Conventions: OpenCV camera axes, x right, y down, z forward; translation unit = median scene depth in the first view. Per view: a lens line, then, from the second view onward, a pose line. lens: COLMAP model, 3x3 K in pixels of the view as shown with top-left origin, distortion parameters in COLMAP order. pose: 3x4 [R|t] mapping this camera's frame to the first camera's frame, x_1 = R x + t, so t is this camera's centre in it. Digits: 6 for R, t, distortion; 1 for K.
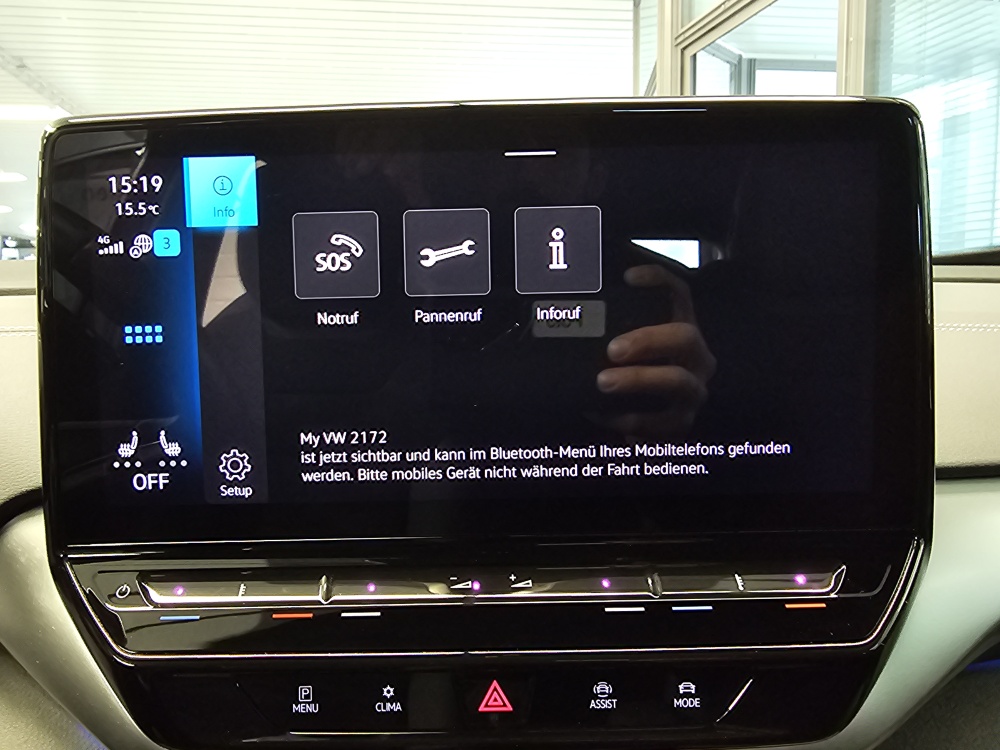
lens RADIAL K [[680.1, 0, 442.7], [0, 680.1, 368.0], [0, 0, 1]] dist [0.000360, -0.001526]
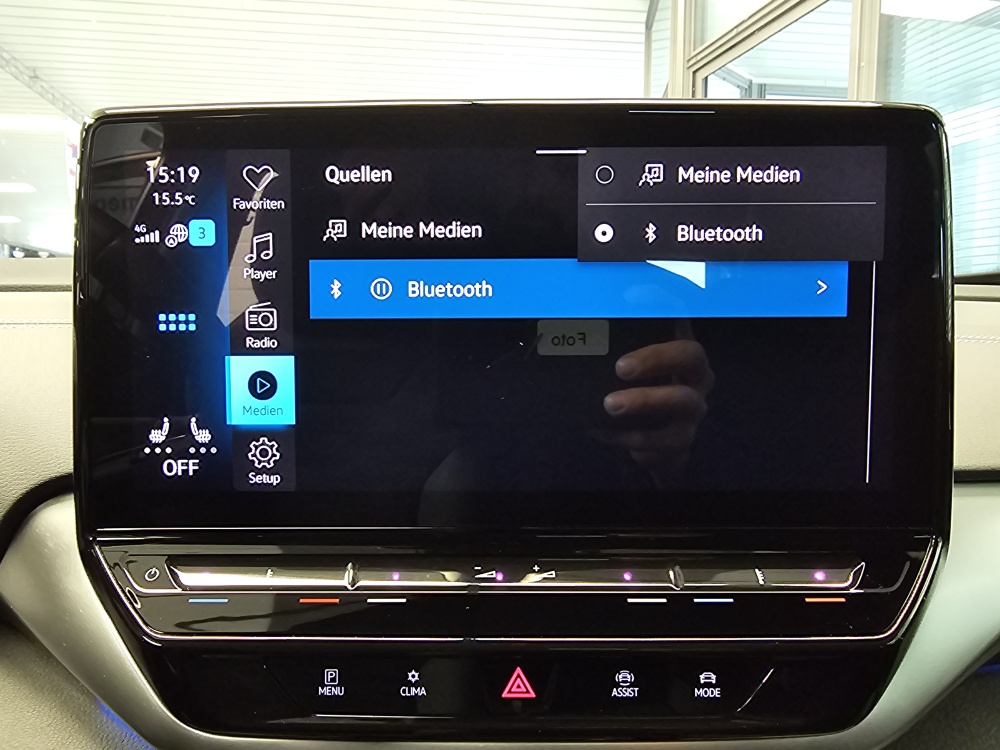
lens RADIAL K [[681.0, 0, 448.0], [0, 681.0, 381.2], [0, 0, 1]] dist [-0.000254, -0.000822]
pose [[0.999827, 0.018579, 0.000372, -0.033860], [-0.018575, 0.999791, -0.008504, 0.040153], [-0.000530, 0.008495, 0.999964, -0.017712]]
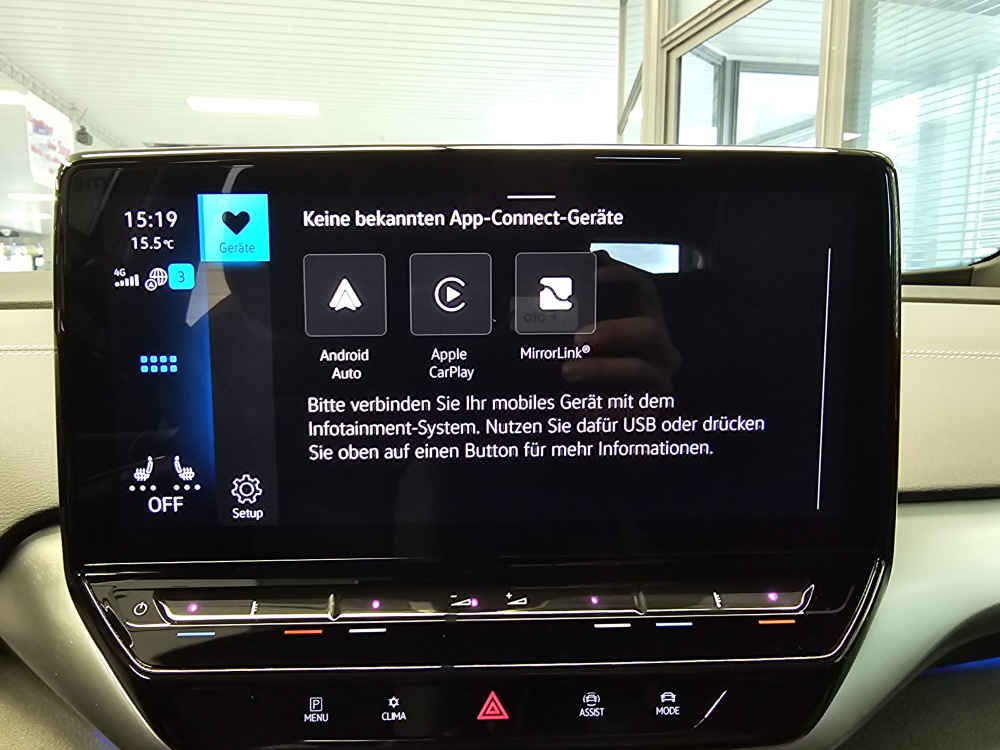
lens RADIAL K [[680.4, 0, 446.4], [0, 680.4, 387.3], [0, 0, 1]] dist [0.000059, -0.002316]
pose [[0.999354, 0.010213, 0.034456, -0.035715], [-0.011362, 0.999380, 0.033317, -0.054080], [-0.034095, -0.033687, 0.998851, -0.056247]]
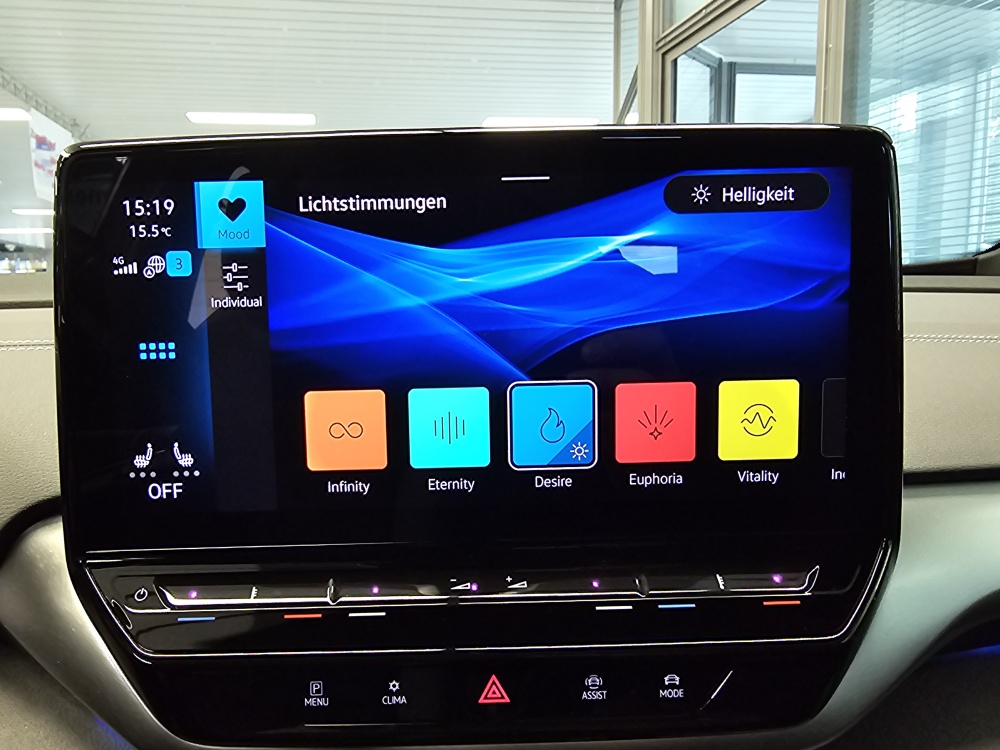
lens RADIAL K [[680.9, 0, 433.0], [0, 680.9, 385.3], [0, 0, 1]] dist [-0.002598, 0.001106]
pose [[0.999886, -0.003052, 0.014771, -0.030594], [0.002769, 0.999813, 0.019149, -0.015591], [-0.014827, -0.019106, 0.999708, -0.056930]]
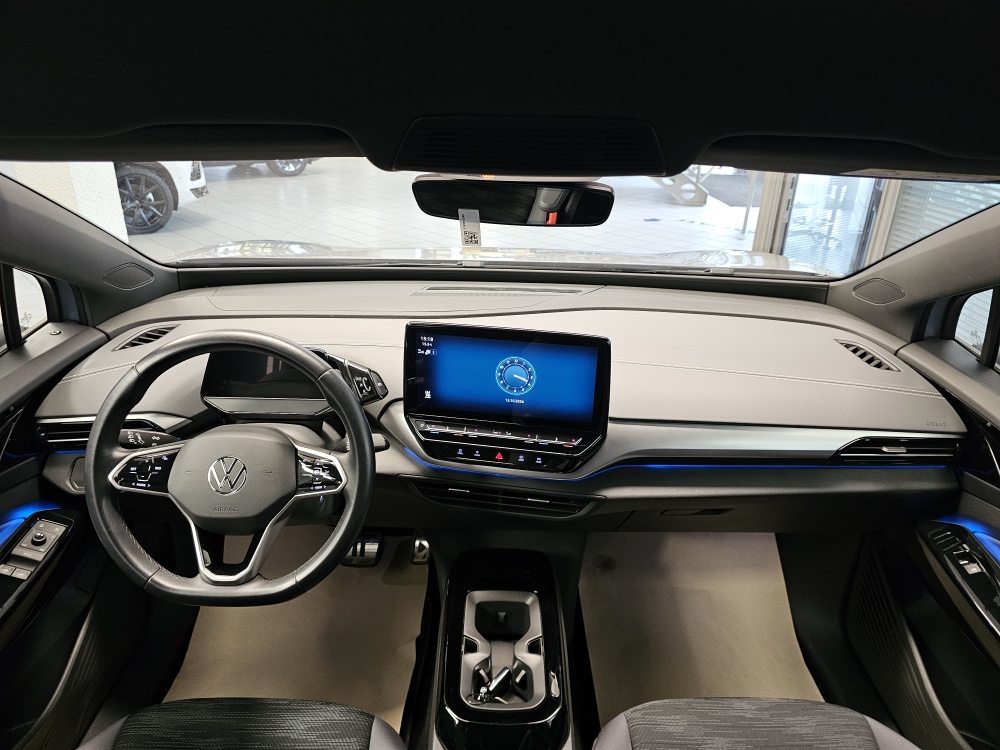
lens RADIAL K [[658.2, 0, 501.3], [0, 658.2, 378.0], [0, 0, 1]] dist [0.076117, -0.081215]
pose [[0.987476, 0.104252, -0.118419, 0.537907], [-0.063678, 0.950085, 0.305422, -1.338998], [0.144349, -0.294057, 0.944825, -2.961280]]
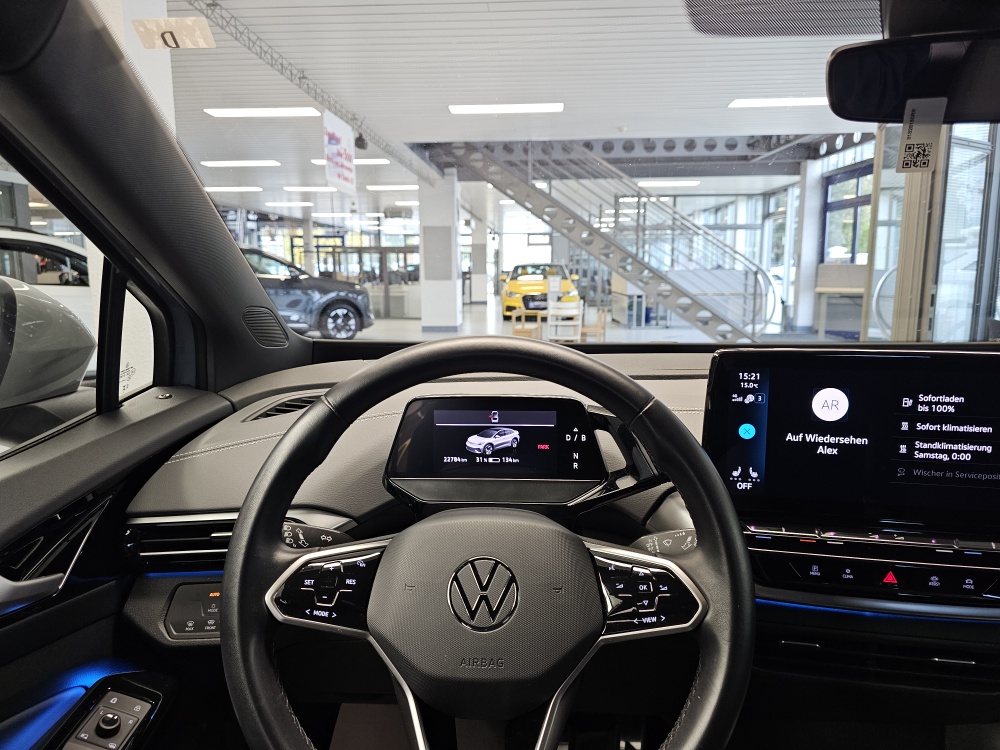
lens RADIAL K [[675.4, 0, 494.8], [0, 675.4, 375.0], [0, 0, 1]] dist [0.061143, -0.067937]
pose [[0.979320, 0.049704, -0.196119, -0.901962], [-0.038742, 0.997486, 0.059341, -0.392182], [0.198575, -0.050515, 0.978783, -1.805724]]
